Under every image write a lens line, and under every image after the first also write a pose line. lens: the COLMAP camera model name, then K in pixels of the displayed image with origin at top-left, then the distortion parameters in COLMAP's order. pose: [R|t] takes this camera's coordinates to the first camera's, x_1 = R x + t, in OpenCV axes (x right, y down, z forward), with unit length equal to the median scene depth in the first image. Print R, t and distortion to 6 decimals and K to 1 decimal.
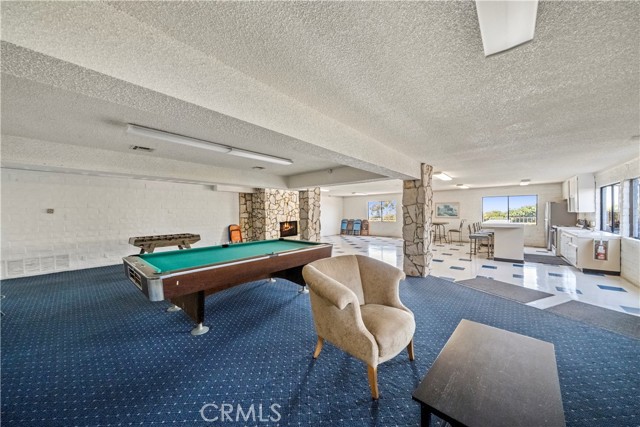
lens RADIAL K [[224.6, 0, 319.5], [0, 224.6, 214.5], [0, 0, 1]] dist [-0.000815, -0.000071]
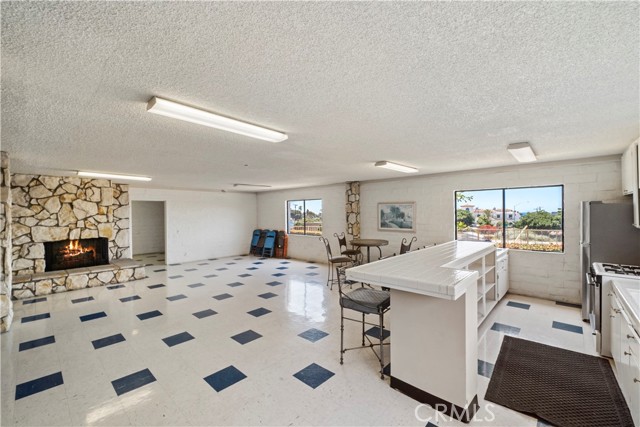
lens RADIAL K [[270.6, 0, 320.7], [0, 270.6, 210.9], [0, 0, 1]] dist [0.012313, 0.000199]
pose [[0.999535, -0.000941, -0.030492, 0.442638], [0.000456, 0.999873, -0.015920, -0.024280], [0.030503, 0.015899, 0.999408, 0.388985]]
